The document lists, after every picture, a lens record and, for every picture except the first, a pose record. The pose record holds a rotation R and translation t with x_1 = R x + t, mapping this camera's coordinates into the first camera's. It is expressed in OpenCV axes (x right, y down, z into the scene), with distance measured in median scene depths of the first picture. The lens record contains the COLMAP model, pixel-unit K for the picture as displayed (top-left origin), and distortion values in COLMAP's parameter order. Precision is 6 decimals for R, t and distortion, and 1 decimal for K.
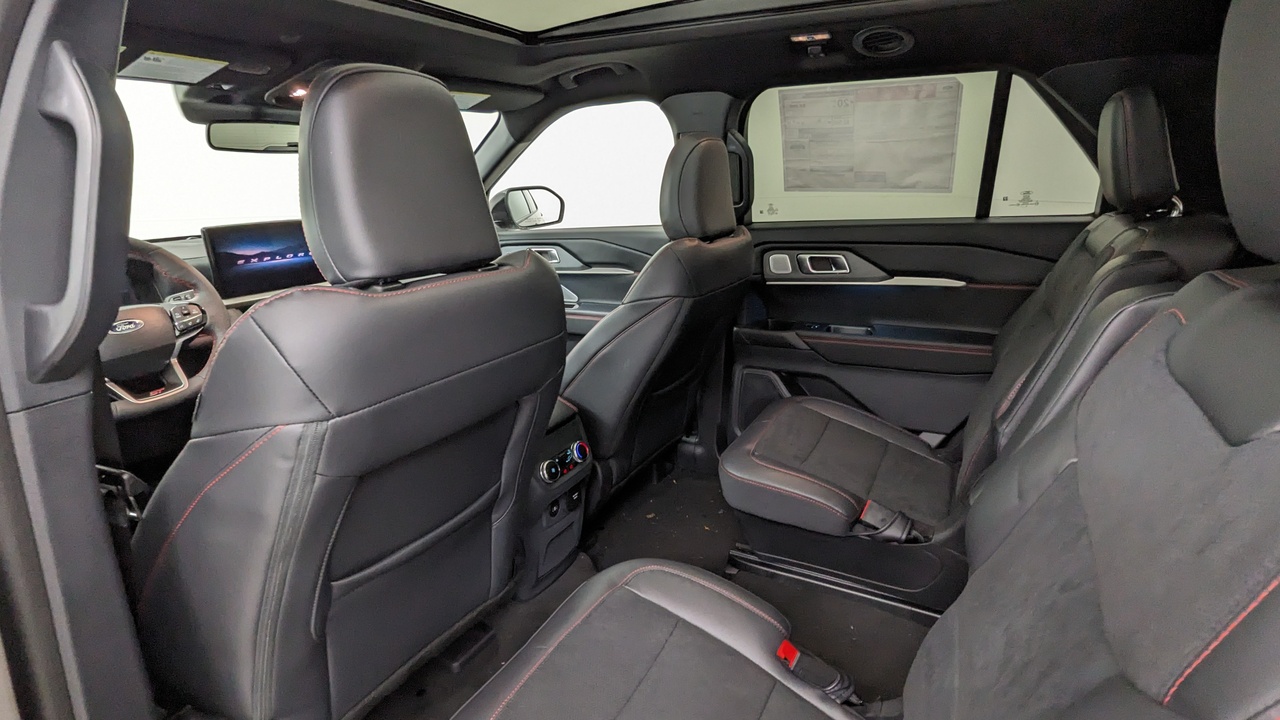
lens RADIAL K [[622.7, 0, 636.6], [0, 622.7, 360.6], [0, 0, 1]] dist [-0.003652, 0.001282]
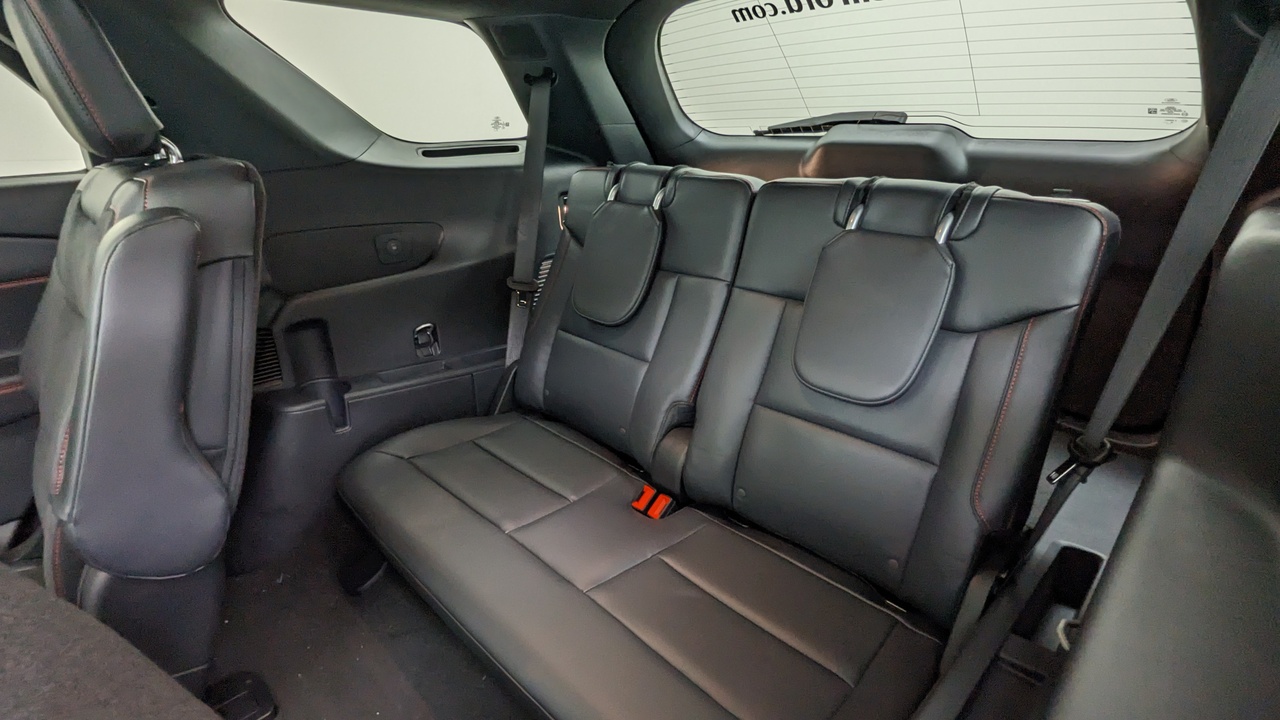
lens RADIAL K [[622.7, 0, 641.8], [0, 622.7, 371.6], [0, 0, 1]] dist [-0.003652, 0.001282]
pose [[0.274612, -0.335956, 0.900956, 0.157389], [0.273661, 0.925537, 0.261709, -0.019968], [-0.921791, 0.174688, 0.346101, 0.154385]]
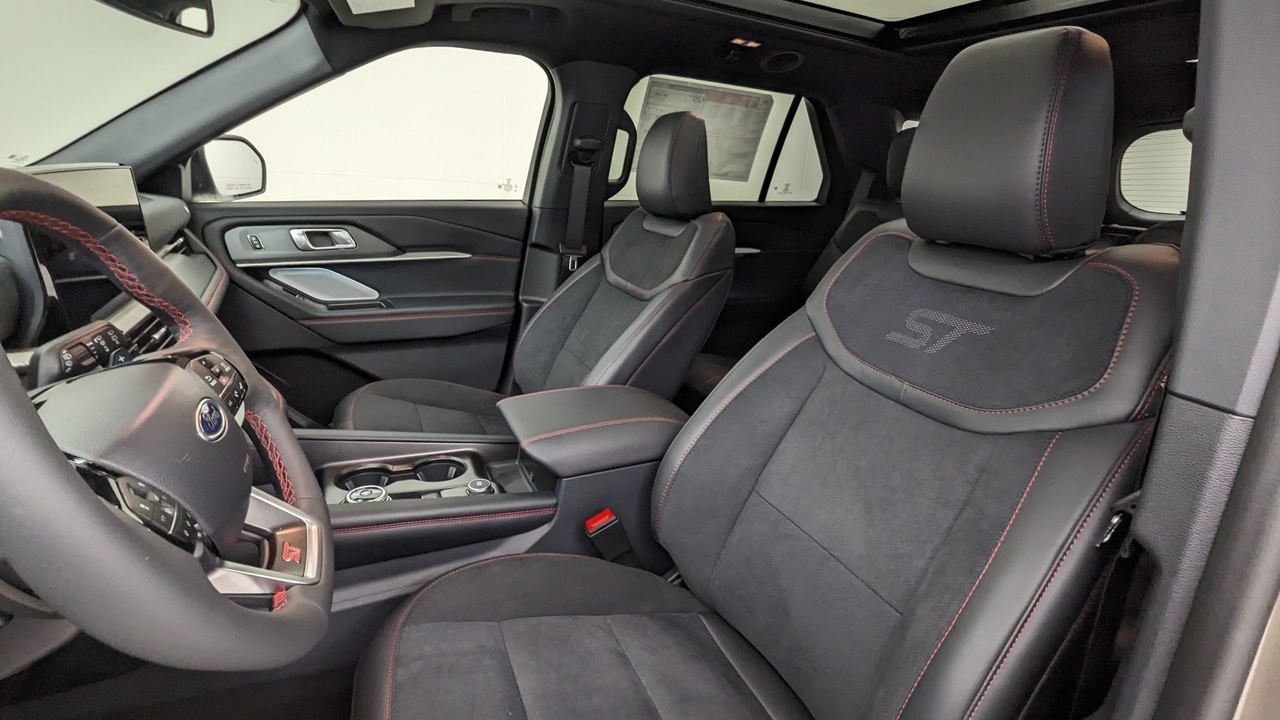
lens RADIAL K [[622.7, 0, 638.1], [0, 622.7, 365.1], [0, 0, 1]] dist [-0.003652, 0.001282]
pose [[0.595728, -0.182592, 0.782156, -0.826608], [0.149687, 0.981995, 0.115235, -0.086345], [-0.789115, 0.048430, 0.612334, 0.451497]]
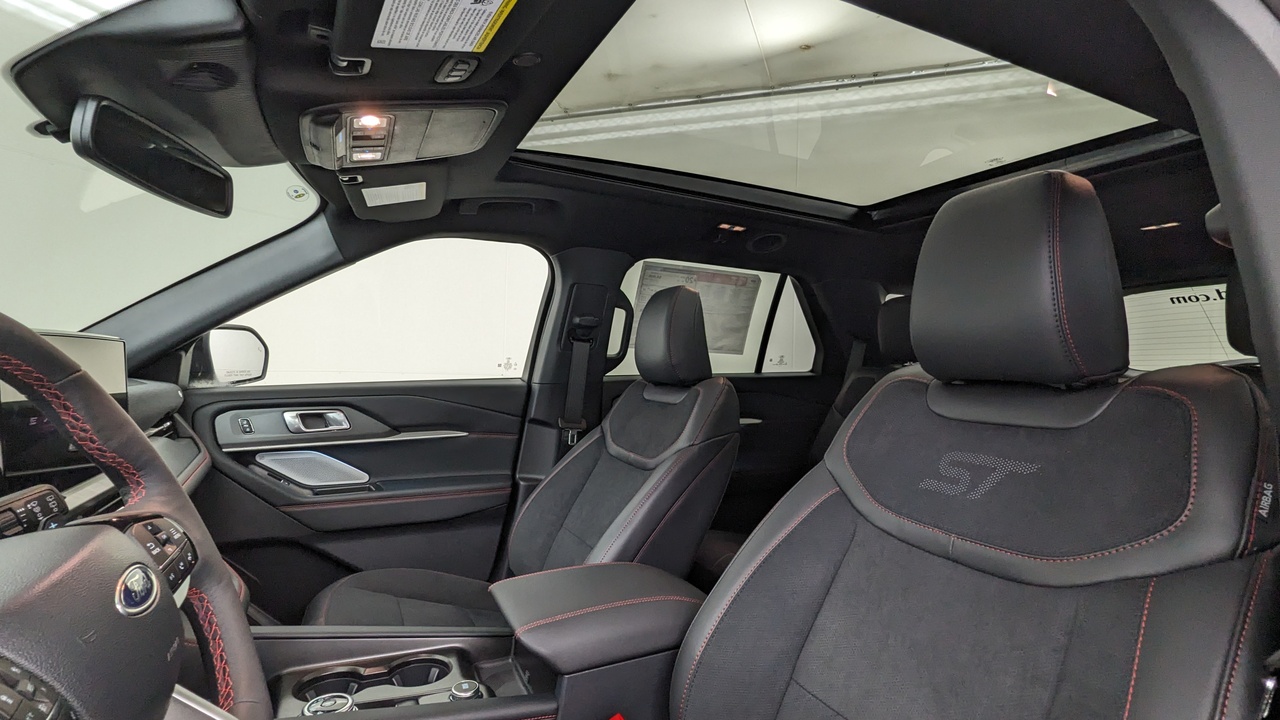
lens RADIAL K [[622.7, 0, 638.2], [0, 622.7, 359.2], [0, 0, 1]] dist [-0.003652, 0.001282]
pose [[0.588549, 0.043586, 0.807286, -0.801468], [0.186602, 0.964260, -0.188103, -0.057665], [-0.786632, 0.261349, 0.559380, 0.489522]]
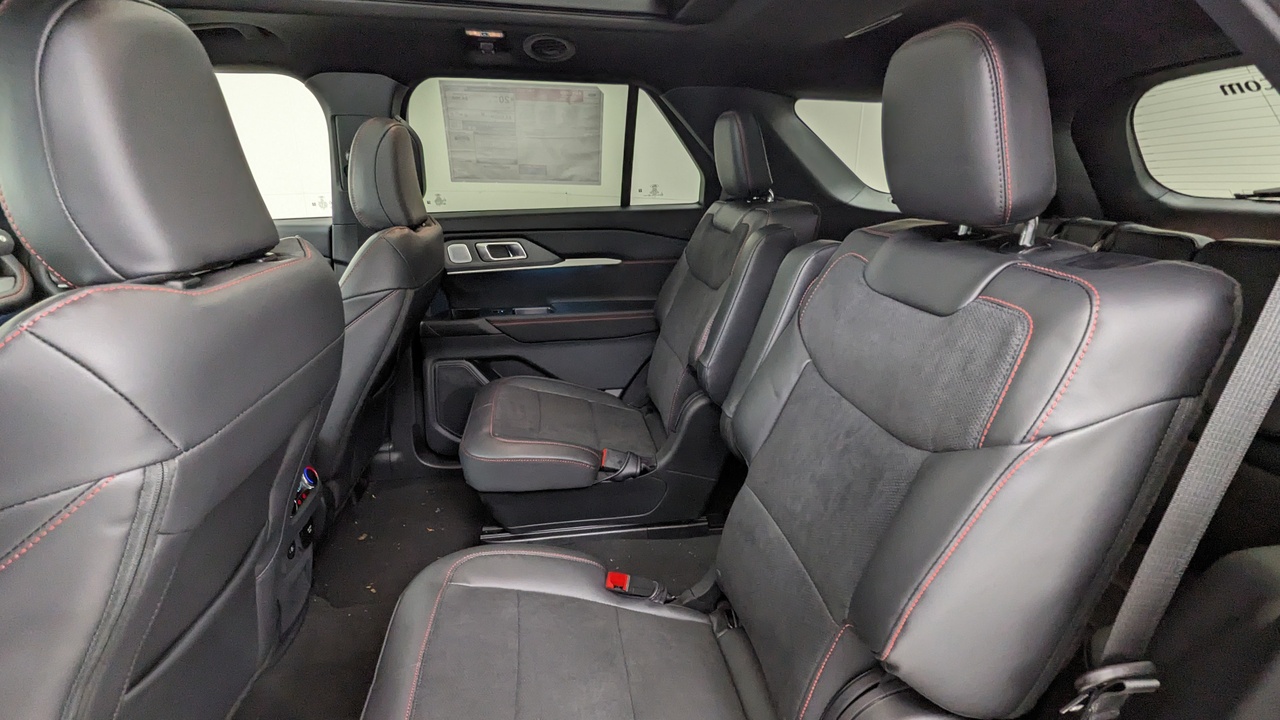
lens RADIAL K [[622.7, 0, 645.4], [0, 622.7, 361.9], [0, 0, 1]] dist [-0.003652, 0.001282]
pose [[0.788203, -0.151268, 0.596535, -0.207198], [0.147876, 0.987475, 0.055013, 0.010335], [-0.597385, 0.044851, 0.800699, 0.019983]]
